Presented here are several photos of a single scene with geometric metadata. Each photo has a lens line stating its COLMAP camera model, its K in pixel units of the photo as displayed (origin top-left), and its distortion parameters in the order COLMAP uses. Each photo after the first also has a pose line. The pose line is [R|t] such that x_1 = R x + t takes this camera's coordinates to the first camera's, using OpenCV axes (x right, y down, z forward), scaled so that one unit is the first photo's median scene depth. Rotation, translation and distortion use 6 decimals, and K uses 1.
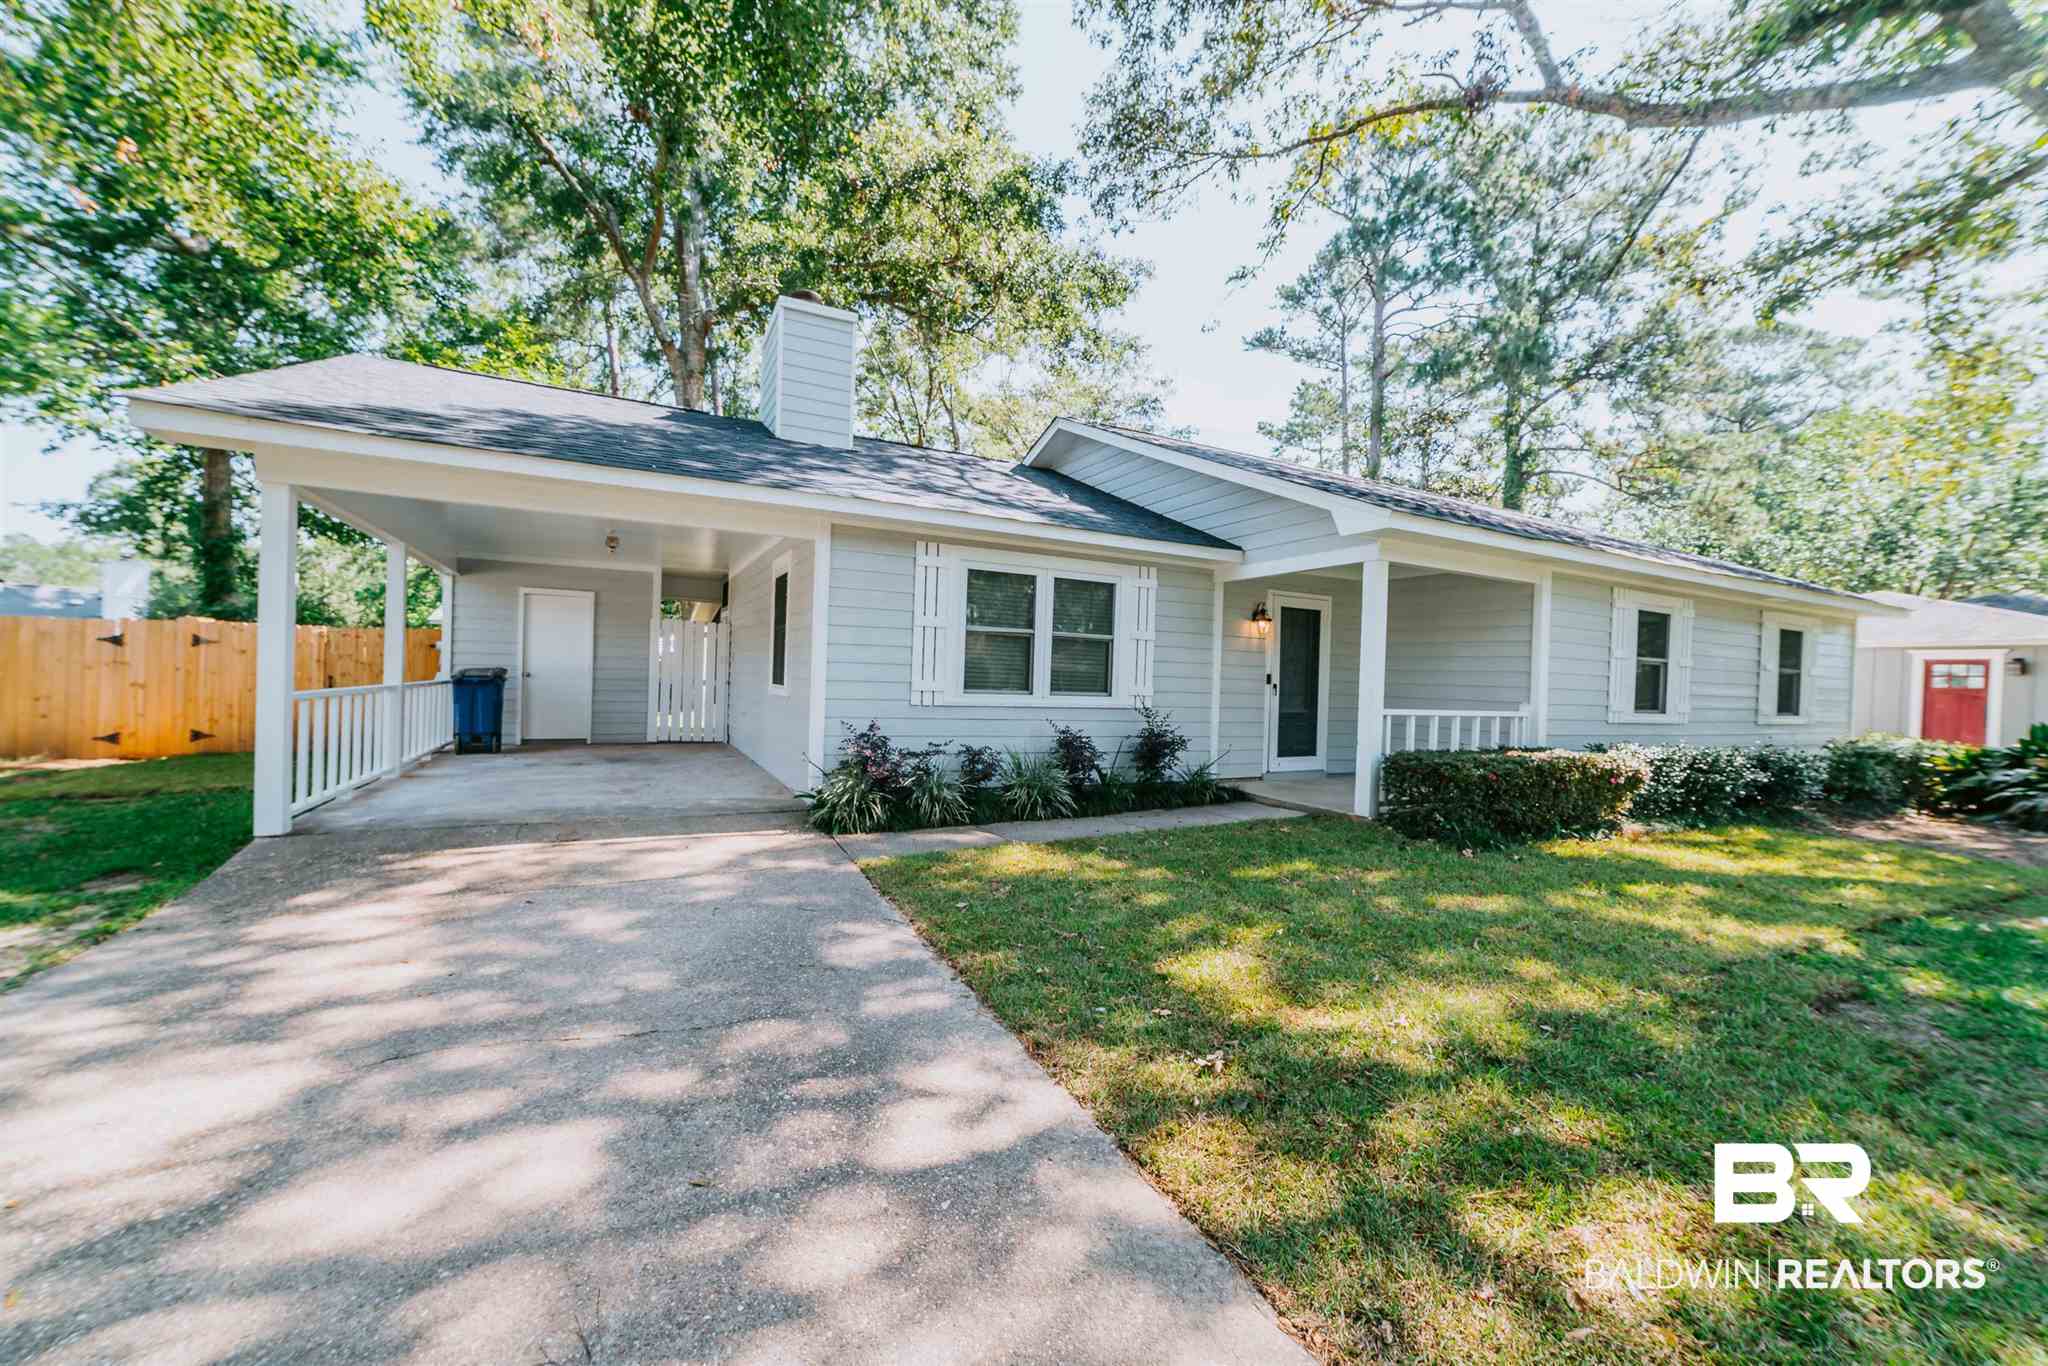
lens RADIAL K [[774.4, 0, 1026.6], [0, 774.4, 673.2], [0, 0, 1]] dist [-0.010490, 0.000028]
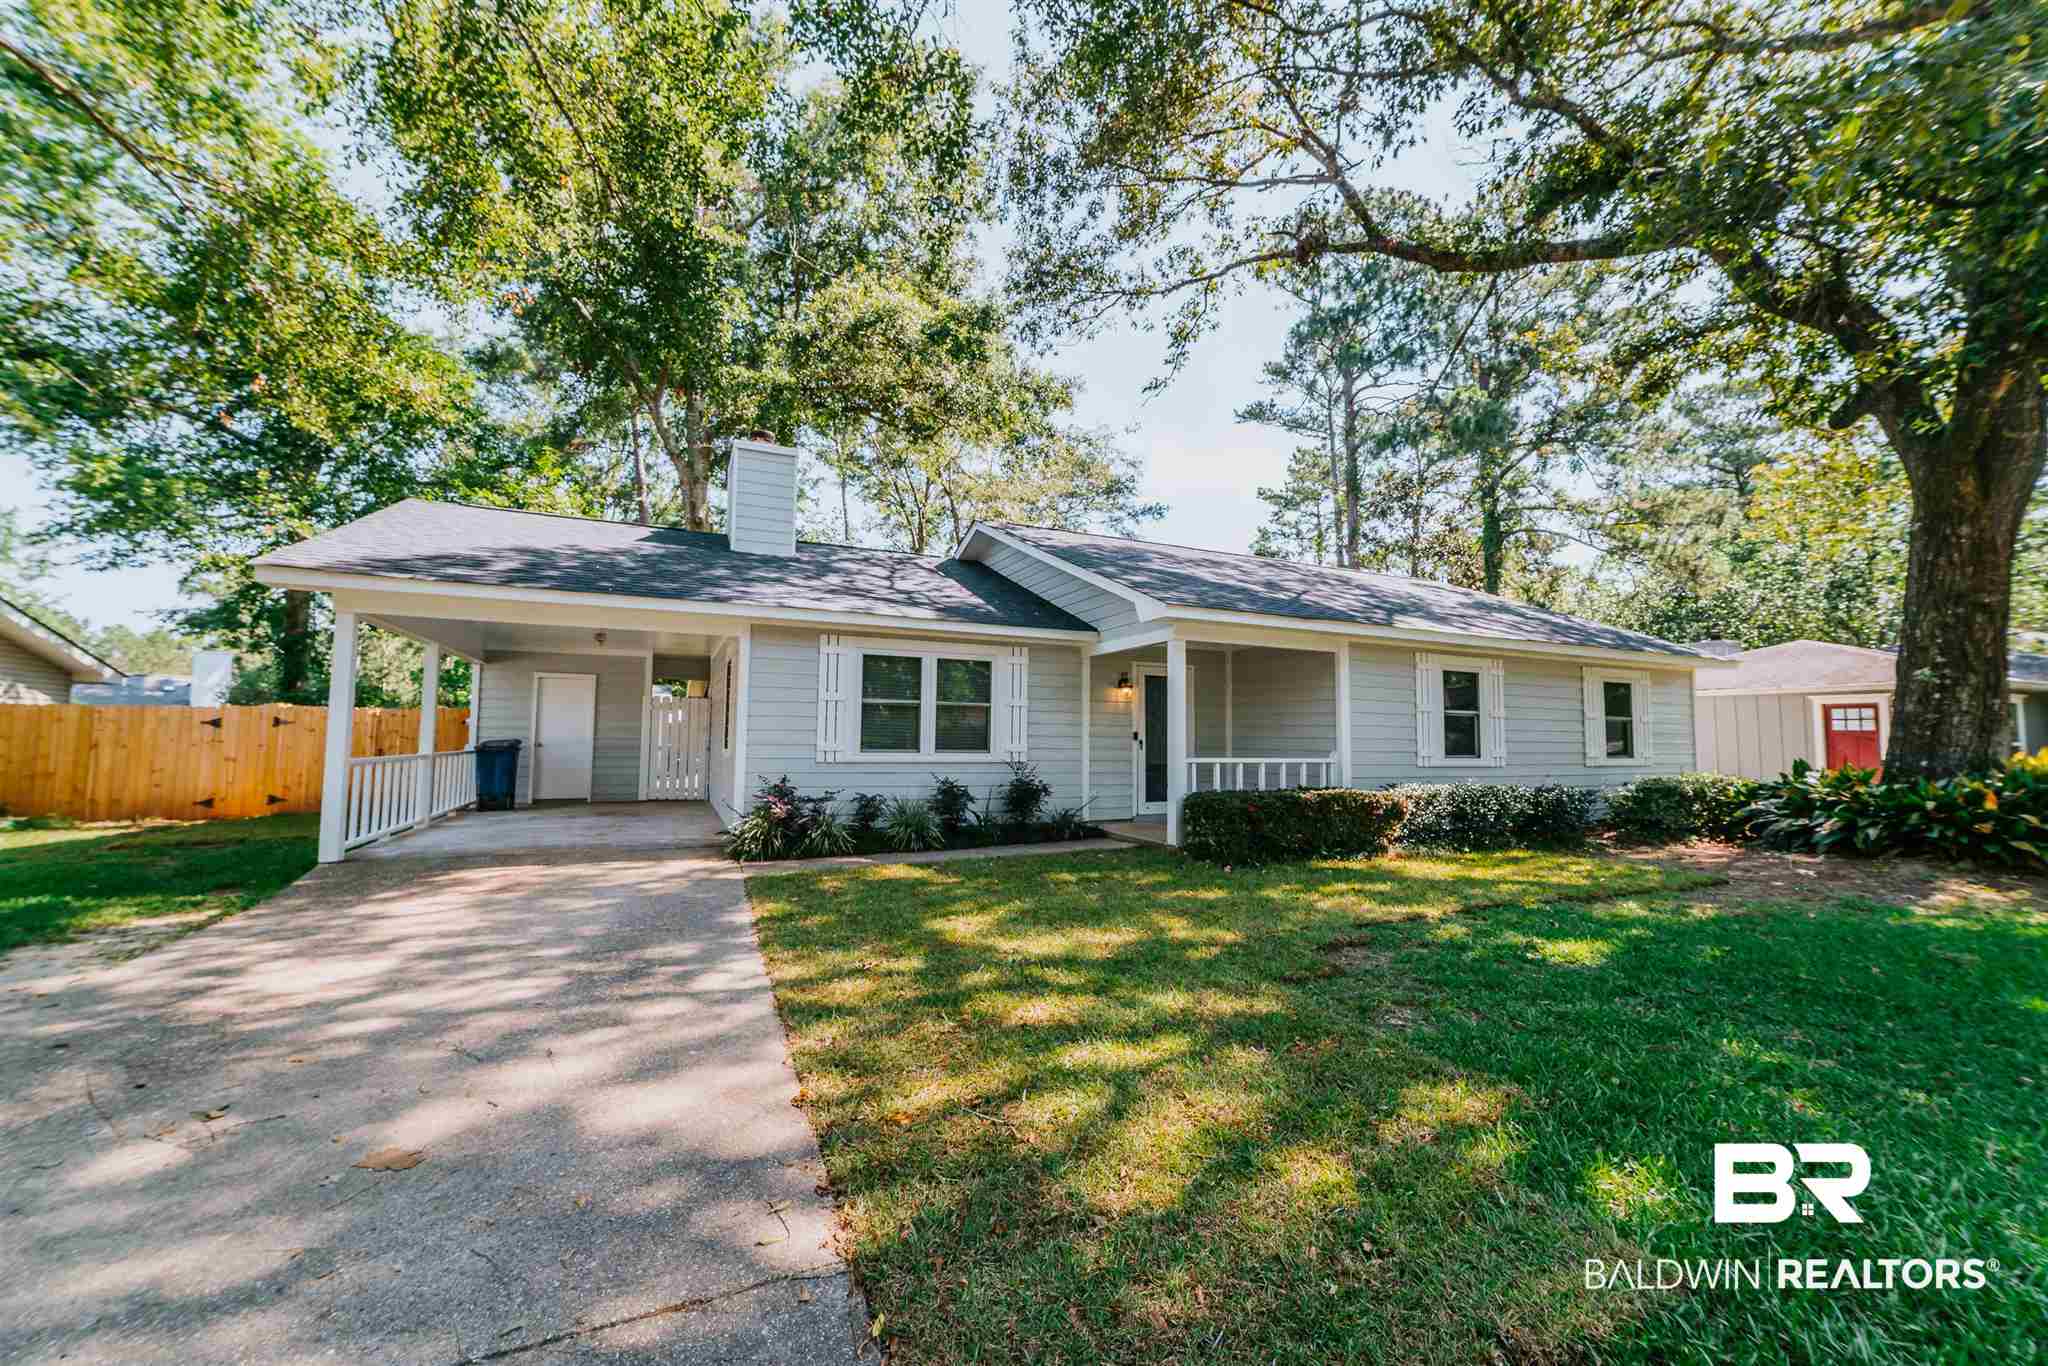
lens RADIAL K [[764.8, 0, 1024.0], [0, 764.8, 683.0], [0, 0, 1]] dist [-0.014892, 0.000025]
pose [[0.999031, -0.023300, -0.037344, 0.187178], [0.020712, 0.997453, -0.068251, 0.002801], [0.038839, 0.067411, 0.996969, -0.191320]]
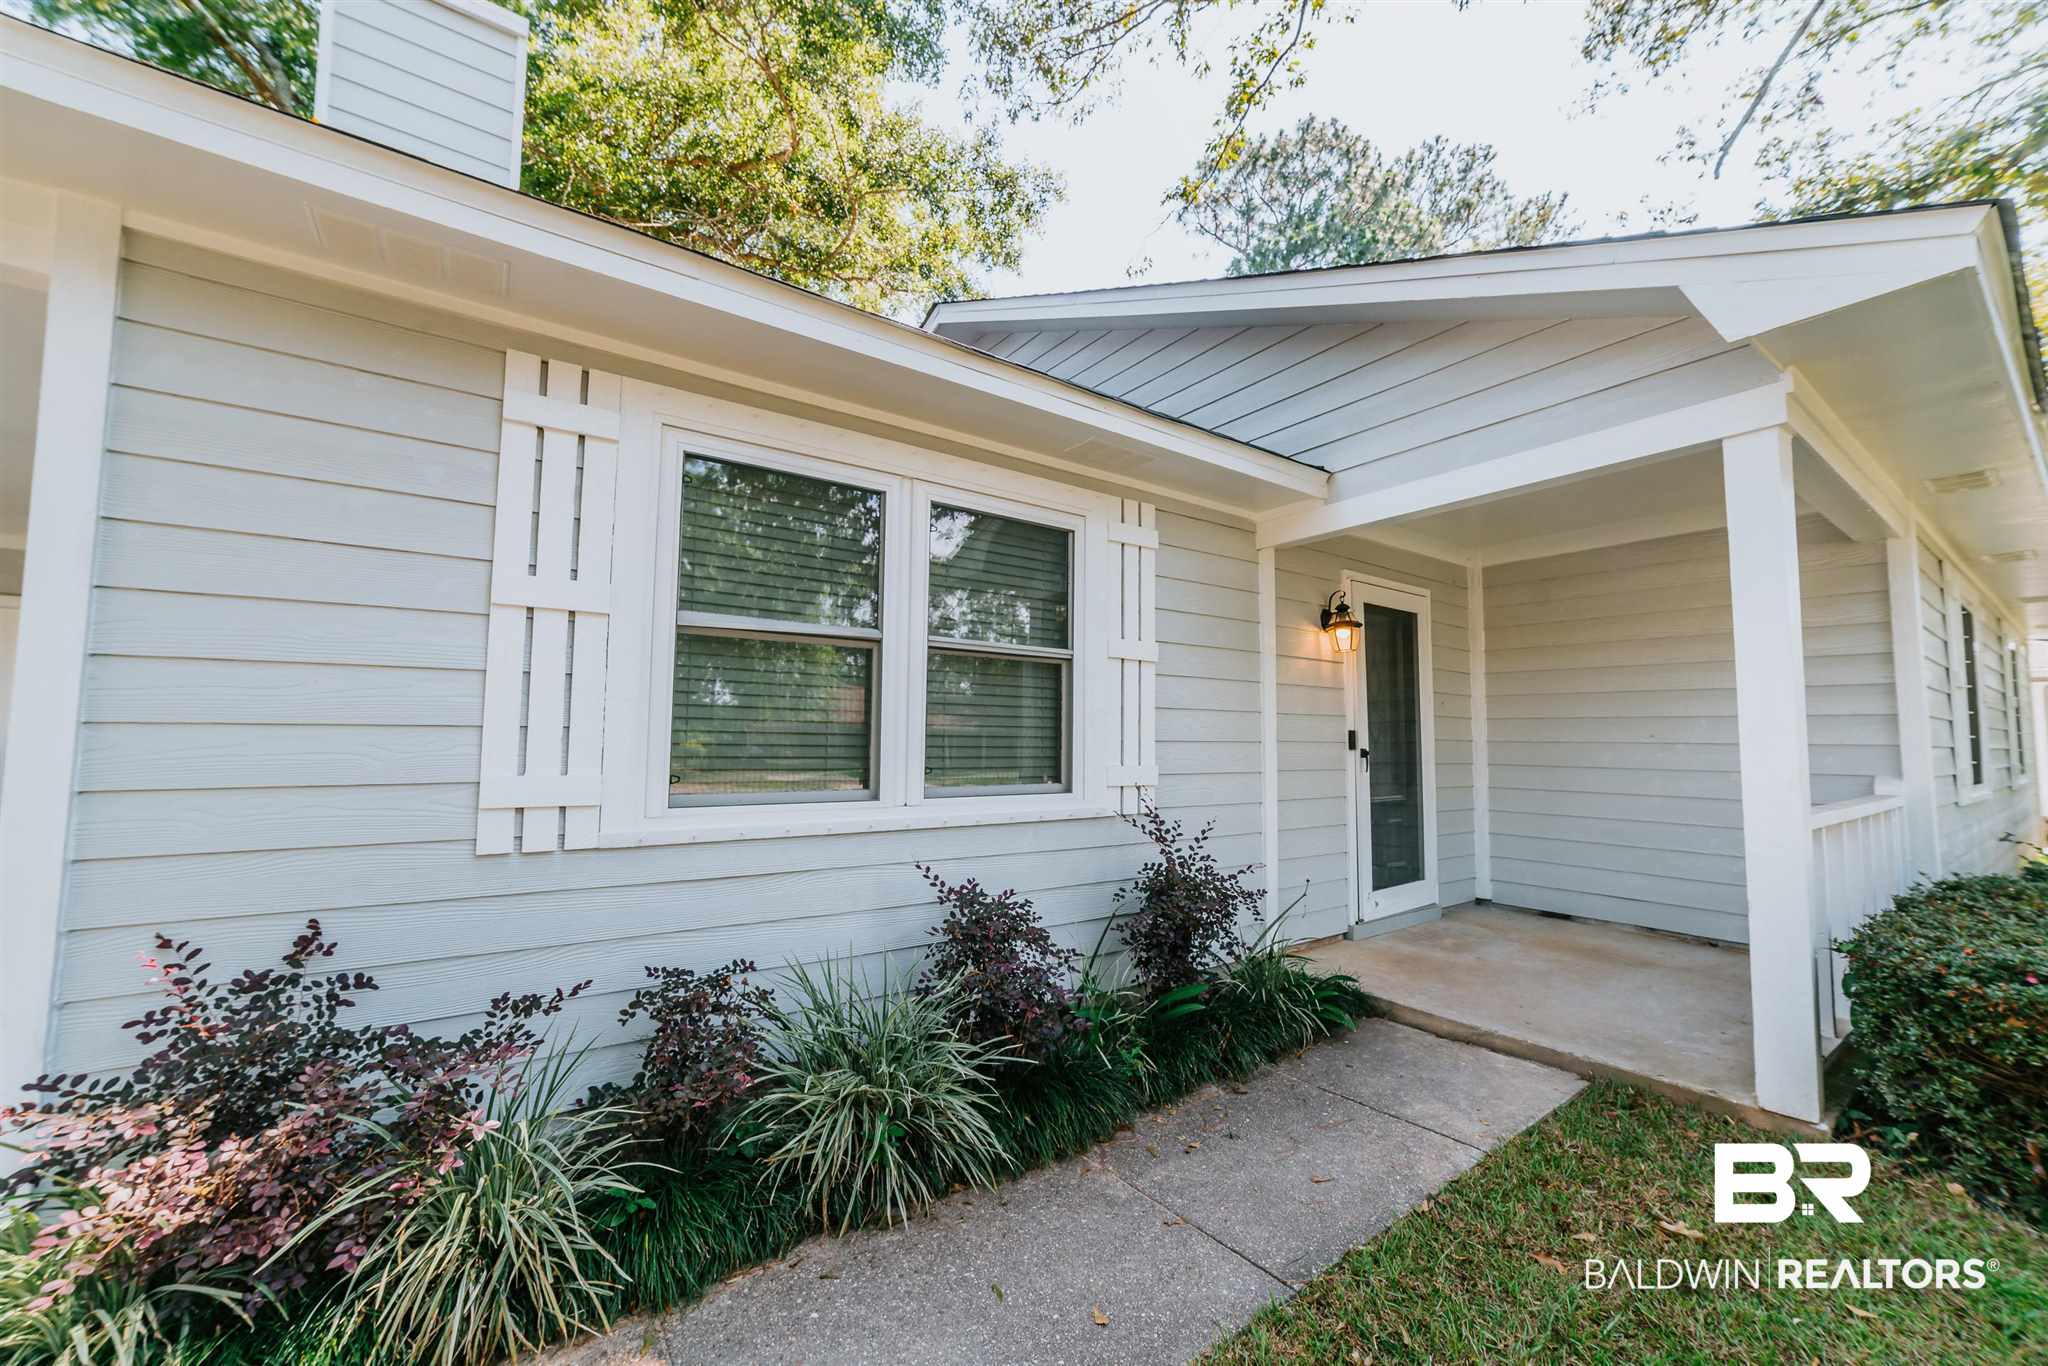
lens RADIAL K [[789.1, 0, 1014.6], [0, 789.1, 684.8], [0, 0, 1]] dist [-0.024819, 0.006440]
pose [[0.991591, -0.015290, 0.128505, 0.021083], [0.023326, 0.997849, -0.061261, -0.002188], [-0.127292, 0.063744, 0.989815, 0.504287]]
